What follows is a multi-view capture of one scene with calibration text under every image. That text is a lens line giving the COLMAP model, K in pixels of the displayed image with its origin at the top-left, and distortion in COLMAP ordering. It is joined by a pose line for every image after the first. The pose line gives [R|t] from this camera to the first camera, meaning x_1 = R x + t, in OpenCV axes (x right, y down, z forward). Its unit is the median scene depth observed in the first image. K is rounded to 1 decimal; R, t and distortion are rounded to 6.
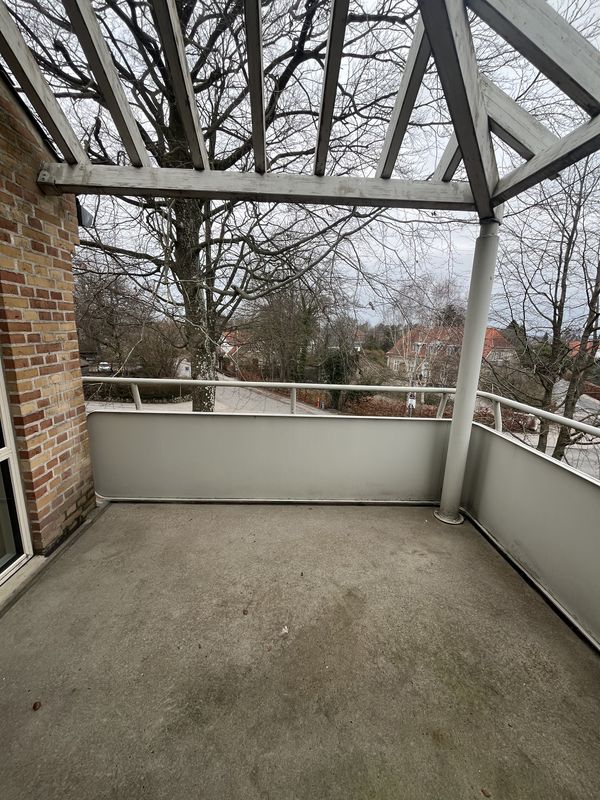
lens RADIAL K [[321.4, 0, 300.6], [0, 321.4, 398.7], [0, 0, 1]] dist [-0.008727, 0.000884]
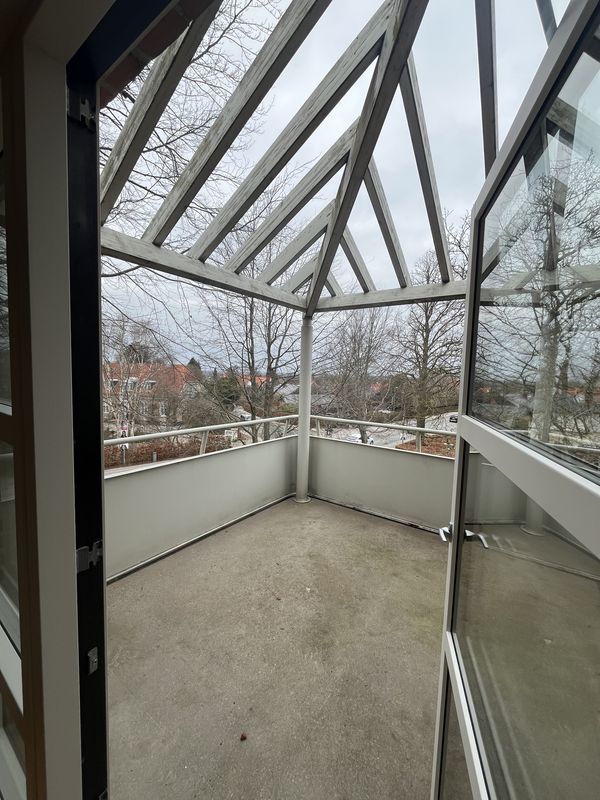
lens RADIAL K [[321.4, 0, 299.7], [0, 321.4, 399.1], [0, 0, 1]] dist [-0.008727, 0.000884]
pose [[0.617524, -0.079550, 0.782519, -0.878591], [0.161513, 0.986496, -0.027172, -0.076617], [-0.769791, 0.143167, 0.622033, -0.004418]]
